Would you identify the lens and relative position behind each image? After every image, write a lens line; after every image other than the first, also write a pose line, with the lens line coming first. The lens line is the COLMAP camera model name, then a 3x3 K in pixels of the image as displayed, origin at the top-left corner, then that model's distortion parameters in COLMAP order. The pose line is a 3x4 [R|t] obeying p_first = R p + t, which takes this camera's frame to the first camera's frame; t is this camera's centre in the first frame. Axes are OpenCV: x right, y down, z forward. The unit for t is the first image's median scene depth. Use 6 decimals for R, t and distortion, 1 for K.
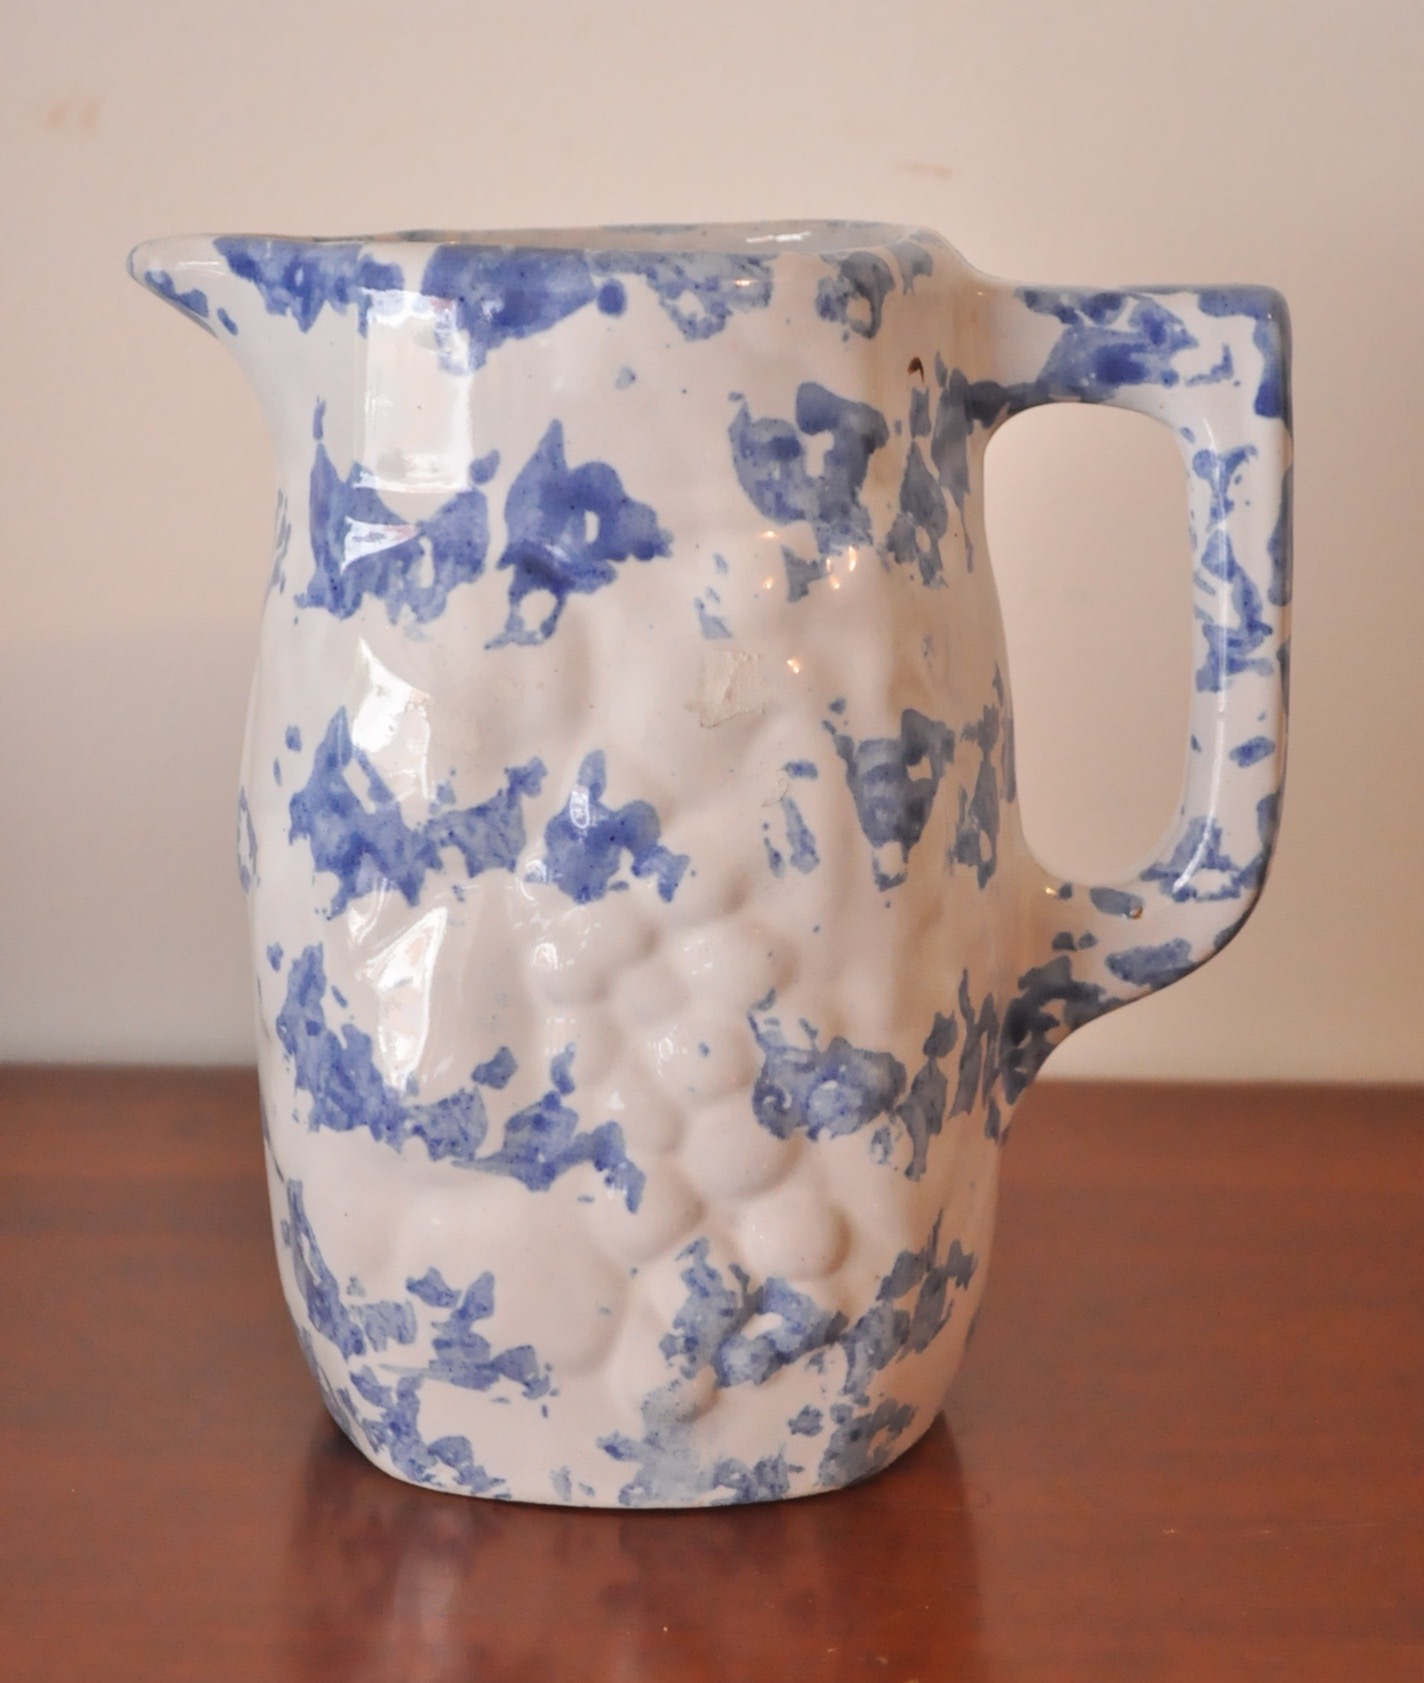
lens RADIAL K [[3353.8, 0, 715.5], [0, 3353.8, 842.5], [0, 0, 1]] dist [0.023905, 0.000000]
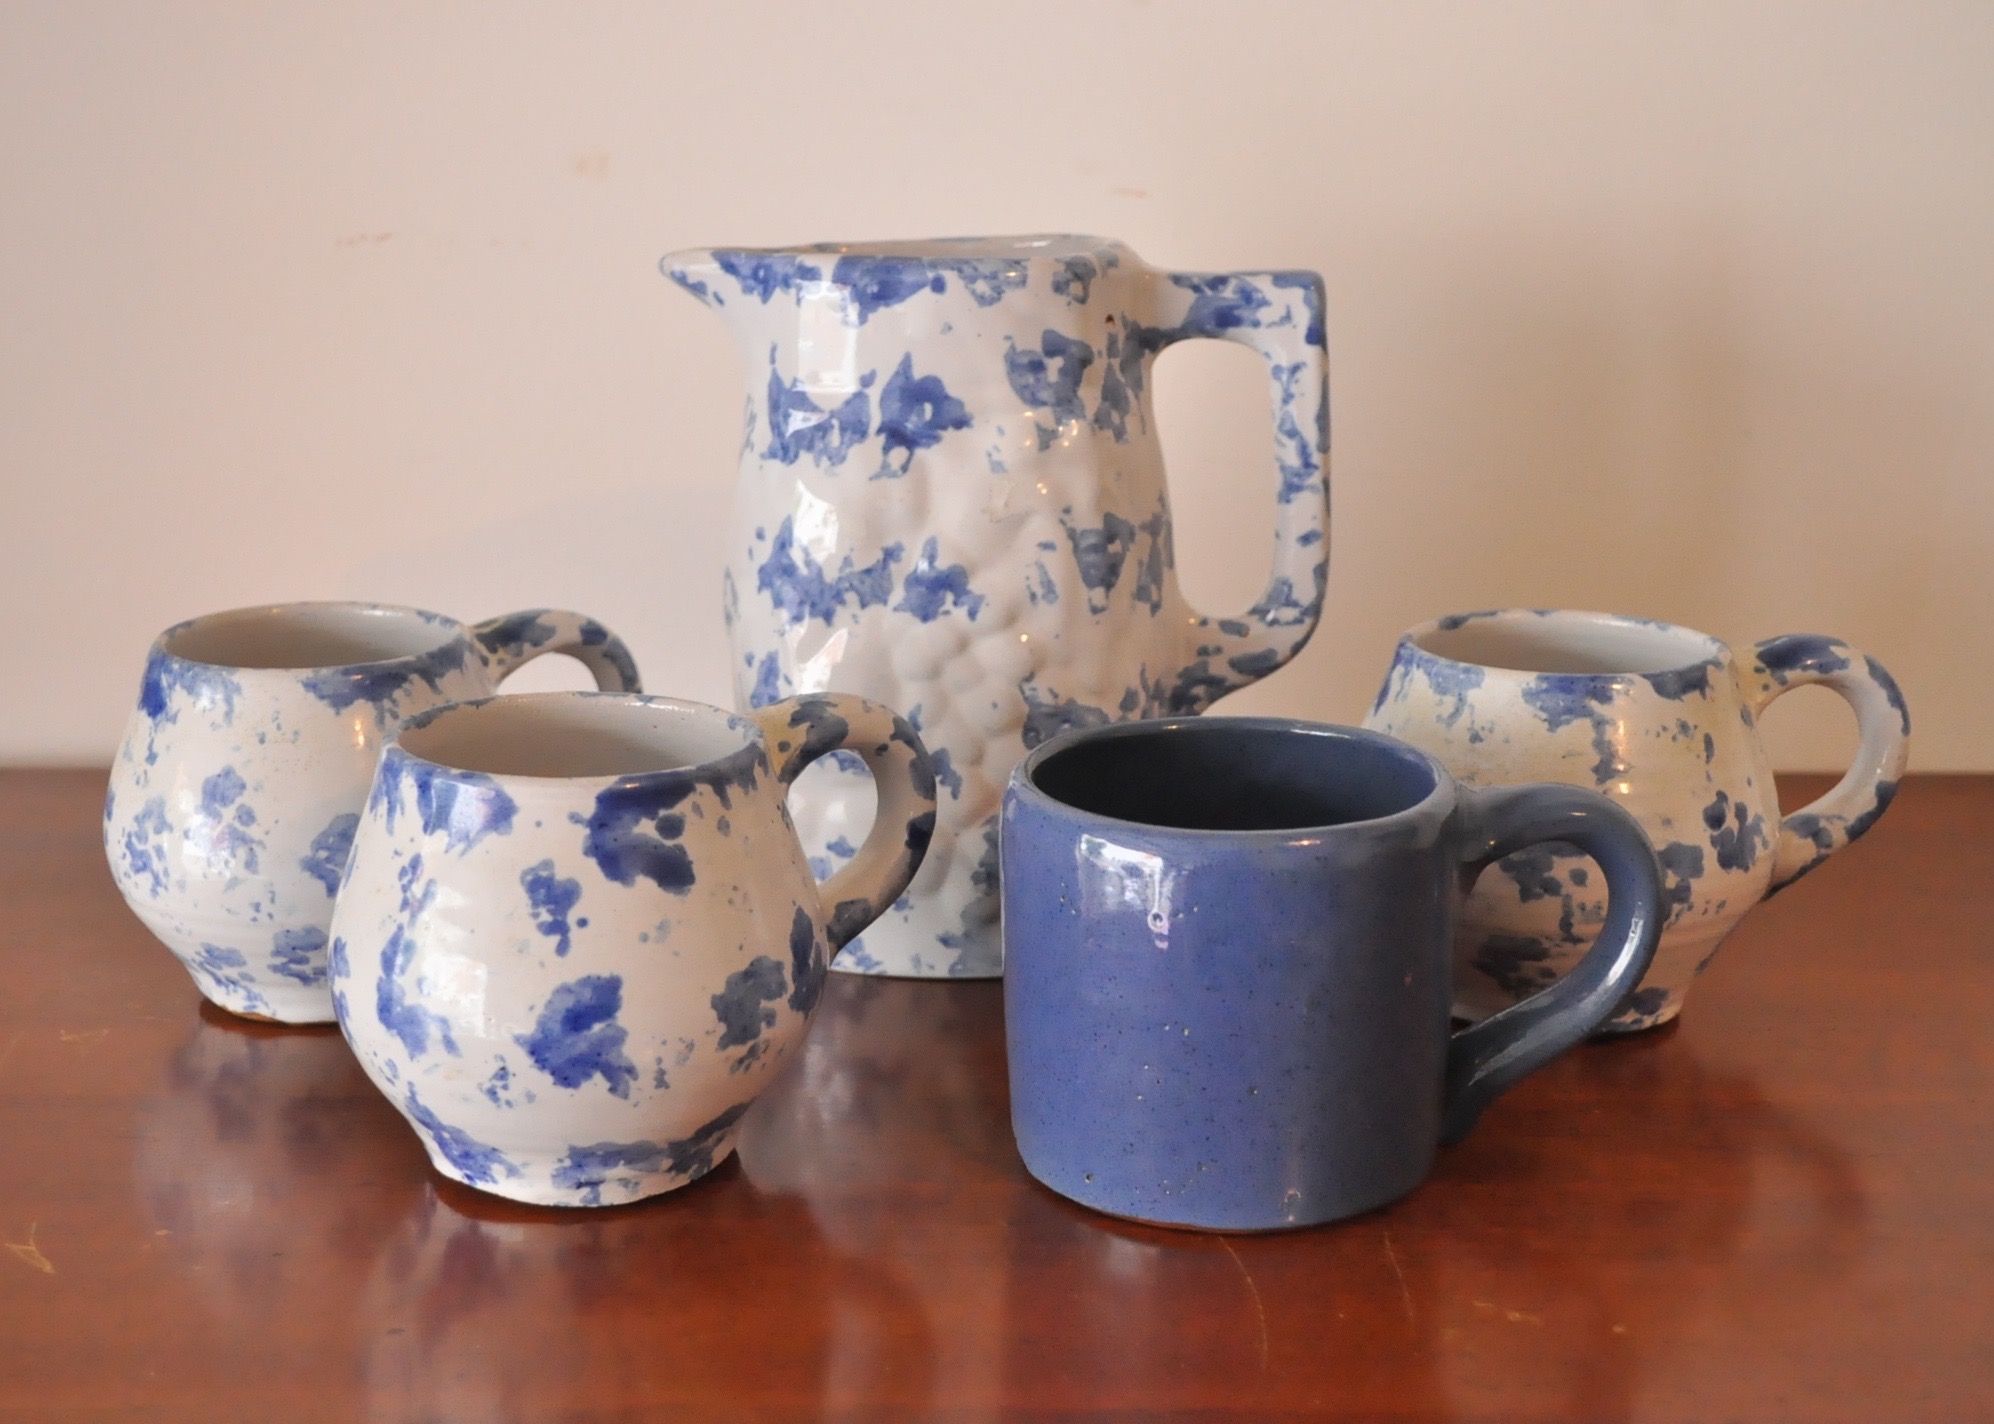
lens RADIAL K [[3696.8, 0, 993.1], [0, 3696.8, 731.3], [0, 0, 1]] dist [0.083943, 0.000000]
pose [[0.999891, -0.011706, -0.008961, 0.013047], [0.011486, 0.999640, -0.024243, 0.121423], [0.009242, 0.024138, 0.999666, -0.942900]]
